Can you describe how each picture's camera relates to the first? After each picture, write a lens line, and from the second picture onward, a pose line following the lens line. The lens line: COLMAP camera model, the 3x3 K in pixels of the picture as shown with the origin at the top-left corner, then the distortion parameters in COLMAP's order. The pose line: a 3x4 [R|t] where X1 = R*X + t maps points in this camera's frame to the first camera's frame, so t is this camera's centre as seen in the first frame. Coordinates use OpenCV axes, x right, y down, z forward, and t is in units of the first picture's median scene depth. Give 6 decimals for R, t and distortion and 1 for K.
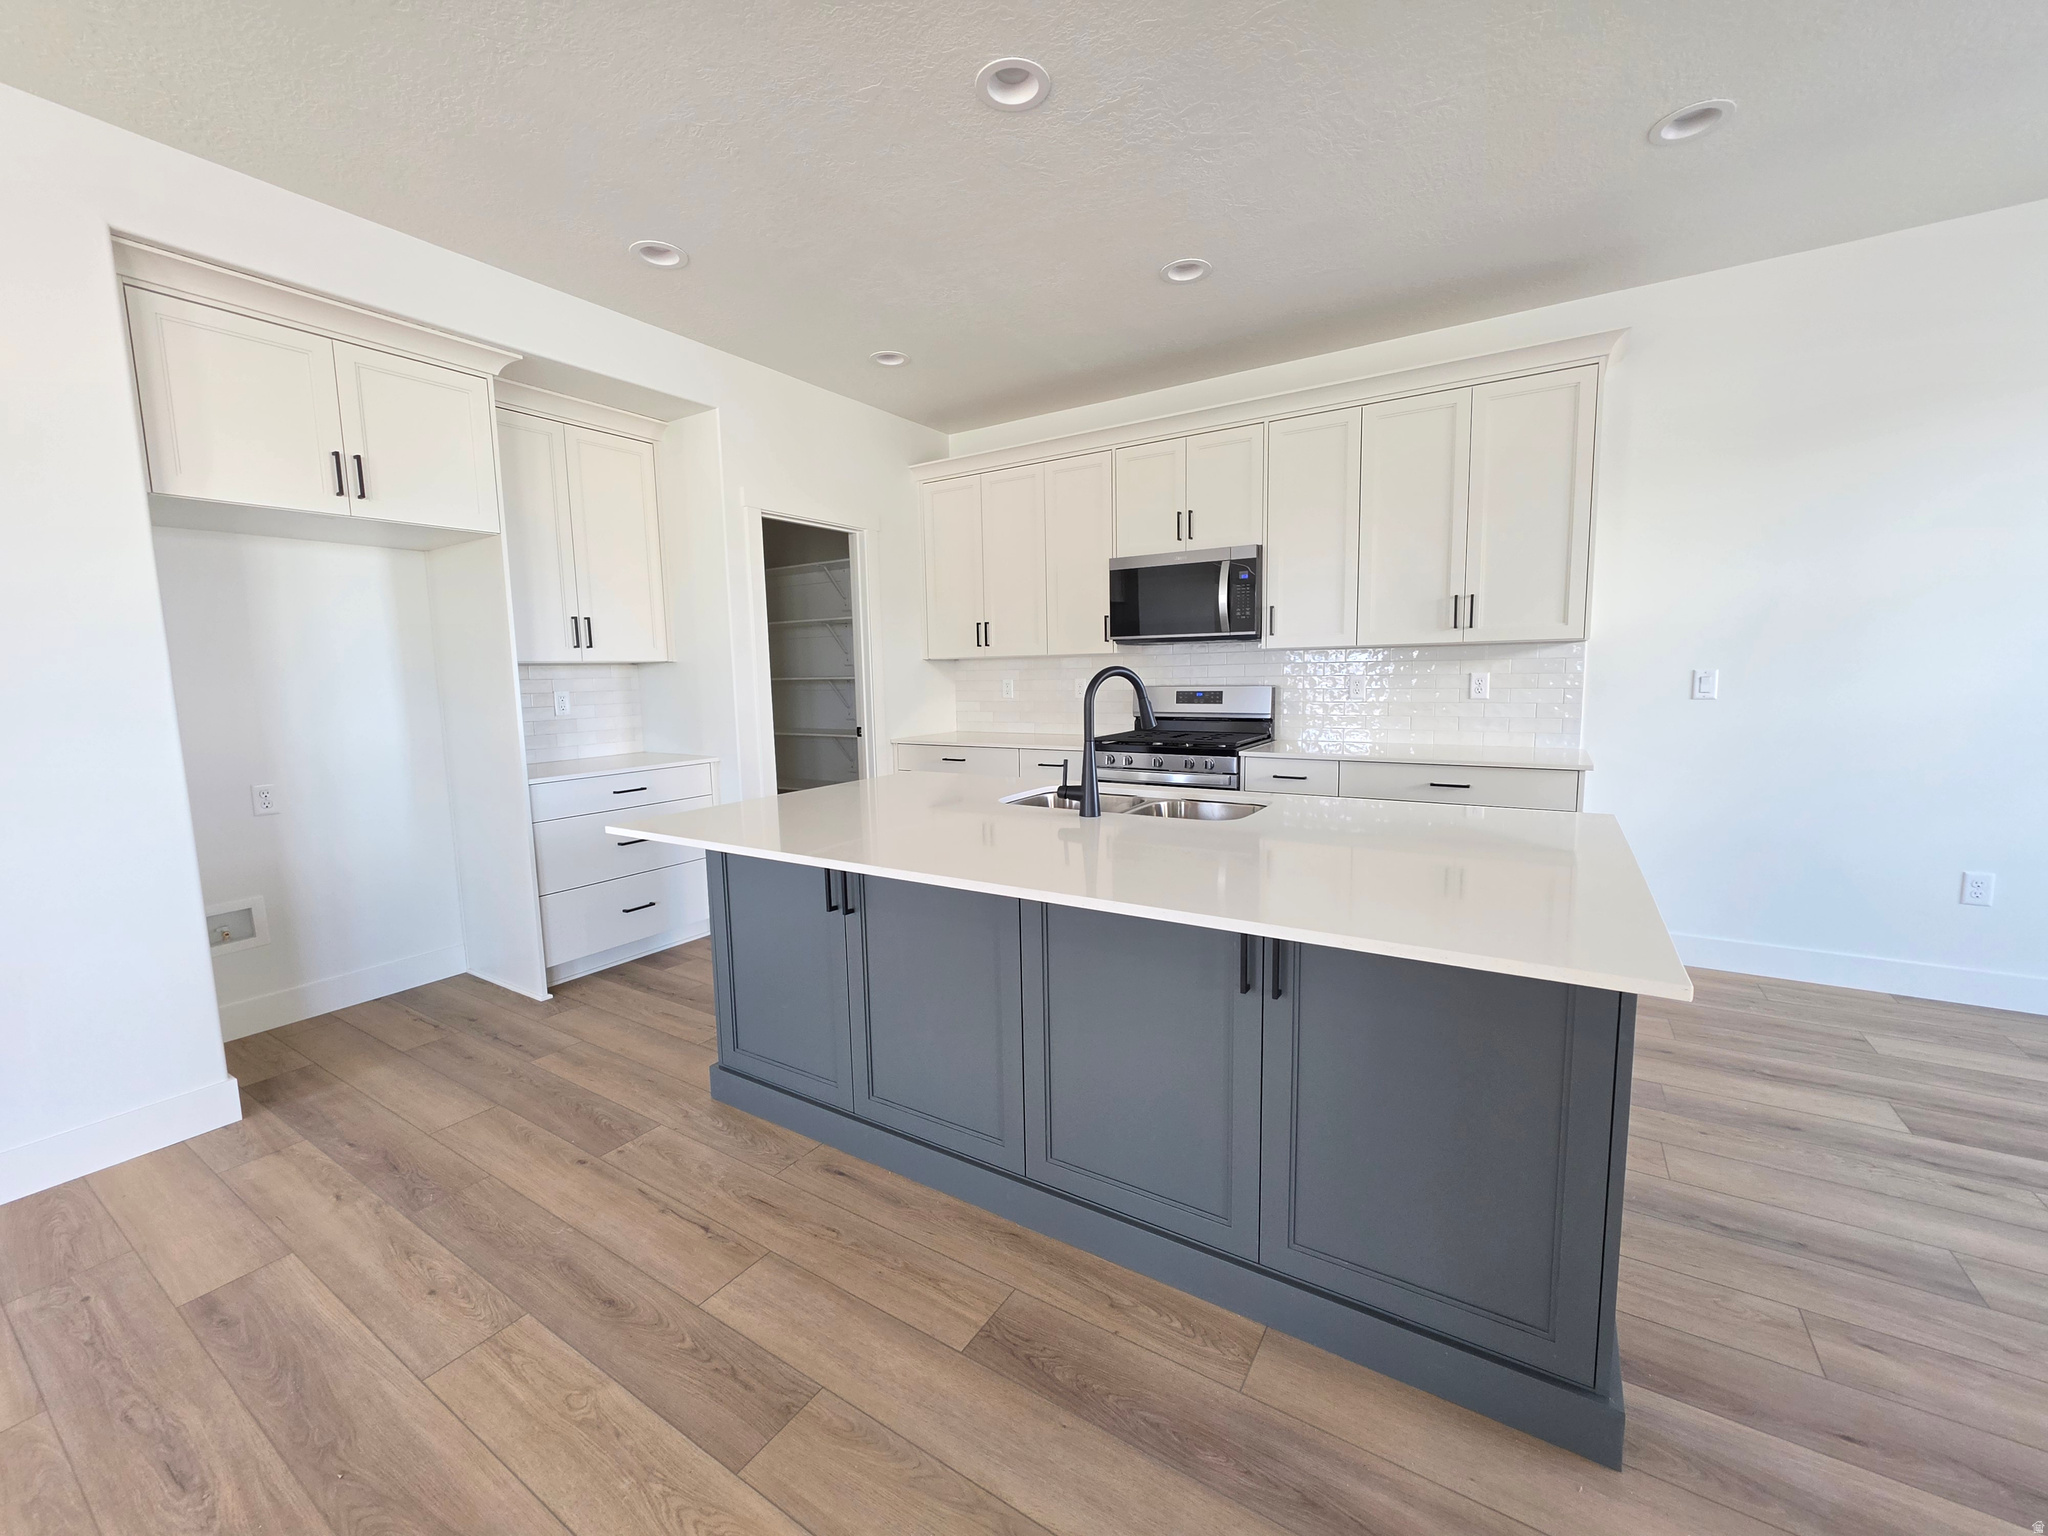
lens RADIAL K [[818.6, 0, 1023.1], [0, 818.6, 761.9], [0, 0, 1]] dist [-0.003006, -0.000161]
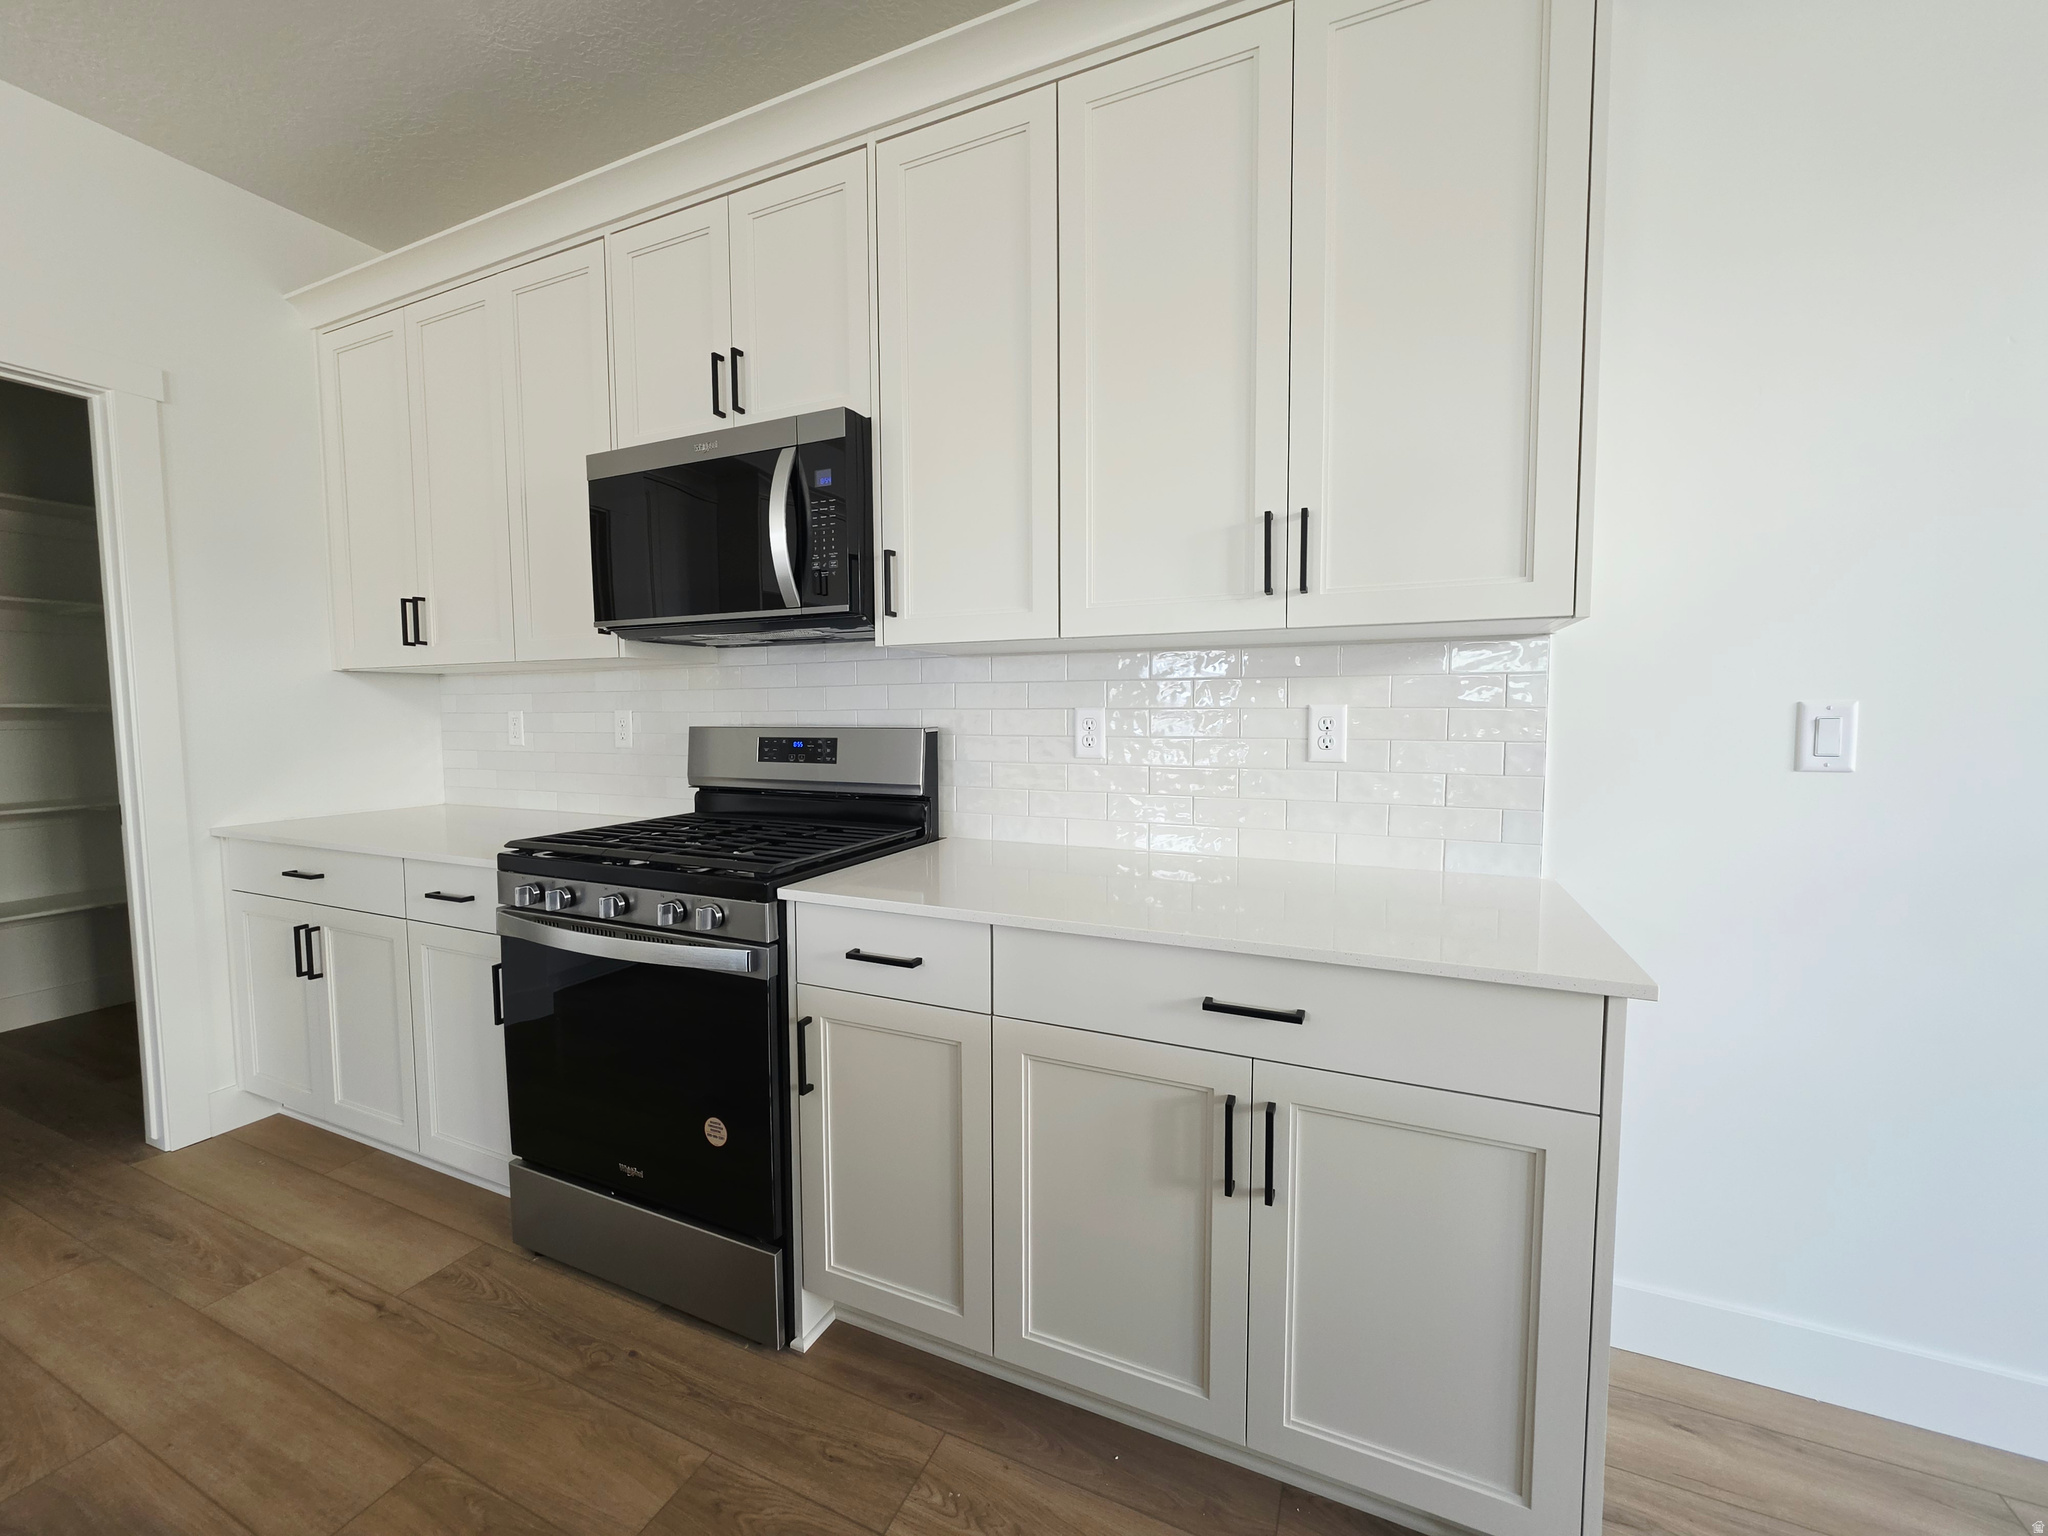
lens RADIAL K [[818.6, 0, 1024.6], [0, 818.6, 767.5], [0, 0, 1]] dist [-0.003006, -0.000161]
pose [[0.990007, 0.002000, 0.141007, 0.317490], [0.003410, 0.999268, -0.038115, -0.055634], [-0.140980, 0.038214, 0.989275, 0.557836]]
